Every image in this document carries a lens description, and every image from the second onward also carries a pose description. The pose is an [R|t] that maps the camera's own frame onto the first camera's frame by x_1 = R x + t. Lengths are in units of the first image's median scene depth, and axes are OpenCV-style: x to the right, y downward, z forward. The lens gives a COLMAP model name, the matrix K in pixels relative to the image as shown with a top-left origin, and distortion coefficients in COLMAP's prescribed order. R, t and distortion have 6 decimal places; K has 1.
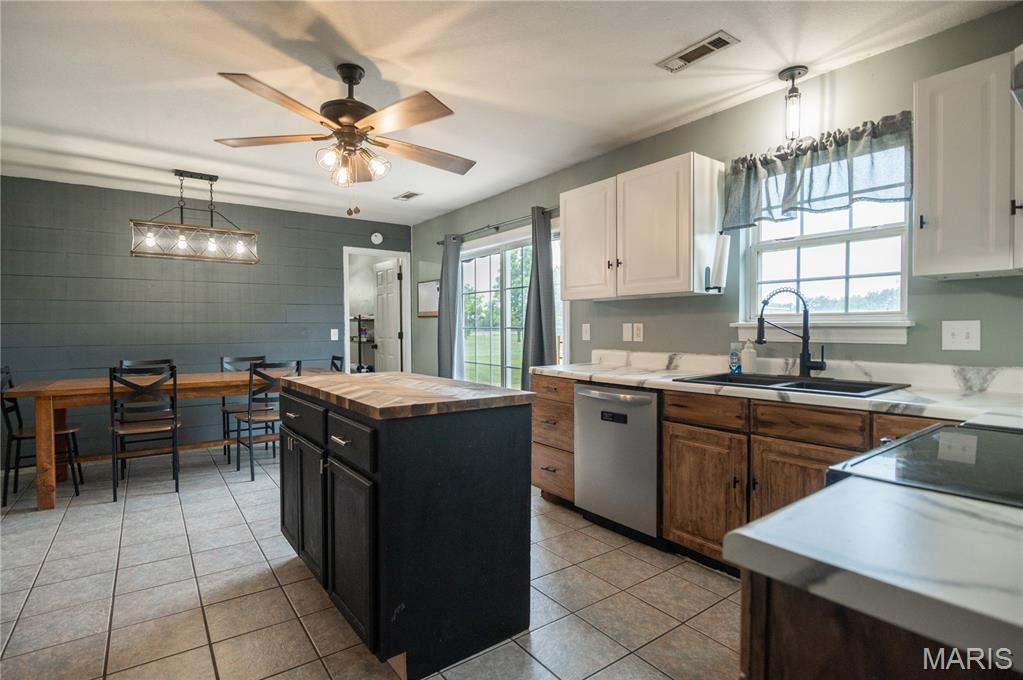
lens RADIAL K [[503.9, 0, 506.5], [0, 503.9, 341.5], [0, 0, 1]] dist [-0.018527, -0.000333]
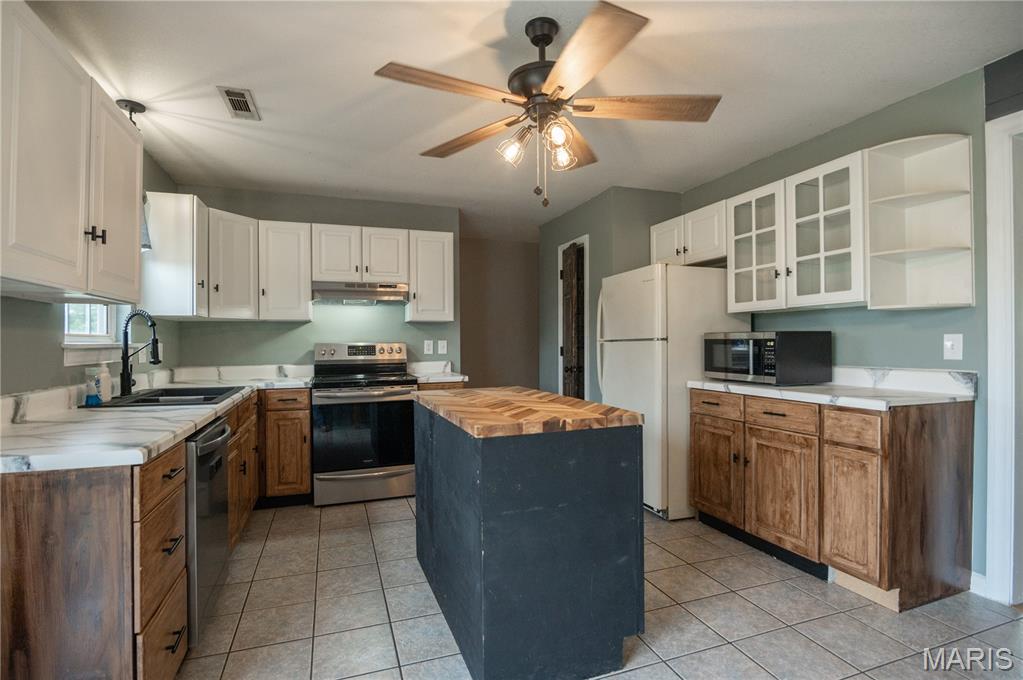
lens RADIAL K [[503.9, 0, 506.2], [0, 503.9, 340.6], [0, 0, 1]] dist [-0.018527, -0.000333]
pose [[-0.958419, 0.007719, 0.285261, -0.368564], [0.014485, 0.999661, 0.021615, -0.042866], [-0.284997, 0.024849, -0.958206, 1.382820]]
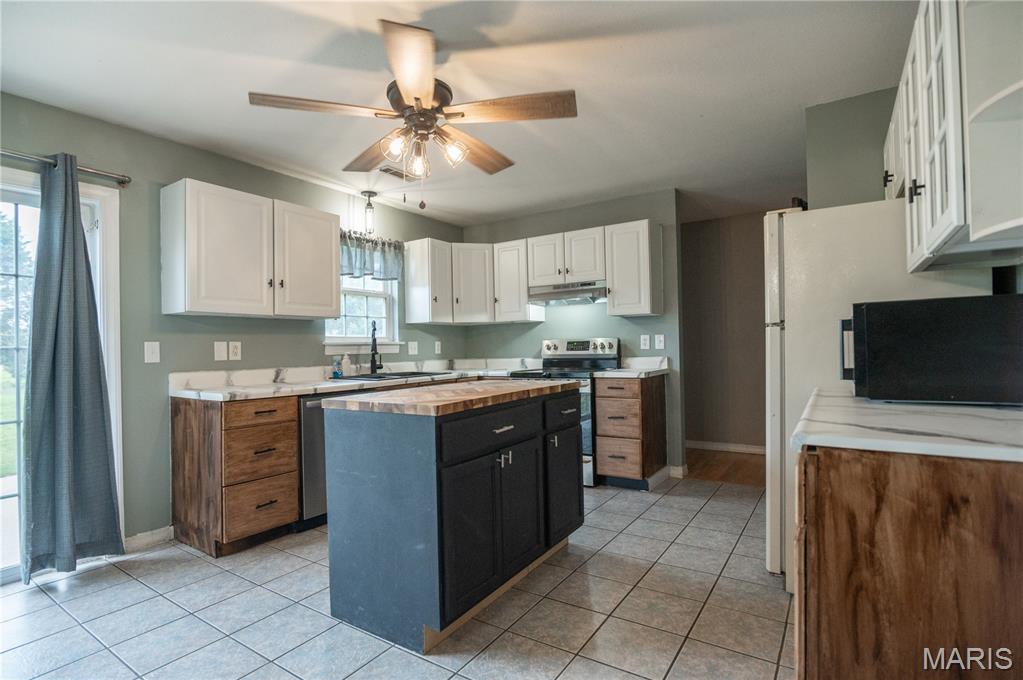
lens RADIAL K [[503.9, 0, 503.2], [0, 503.9, 345.3], [0, 0, 1]] dist [-0.018527, -0.000333]
pose [[-0.338750, 0.012431, 0.940794, -0.905204], [0.044616, 0.999000, 0.002864, -0.008955], [-0.939818, 0.042945, -0.338966, 0.904618]]
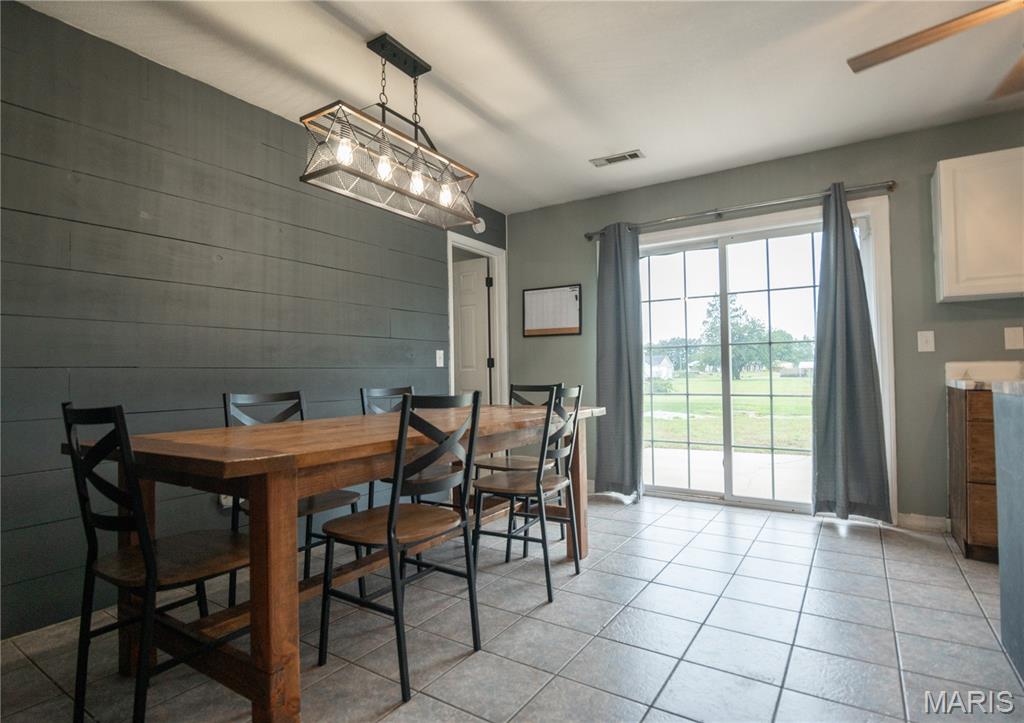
lens RADIAL K [[533.7, 0, 507.3], [0, 533.7, 364.5], [0, 0, 1]] dist [-0.005063, -0.000449]
pose [[0.935555, -0.004357, 0.353155, -0.915050], [0.020720, 0.998879, -0.042568, 0.047953], [-0.352573, 0.047142, 0.934596, 0.540177]]
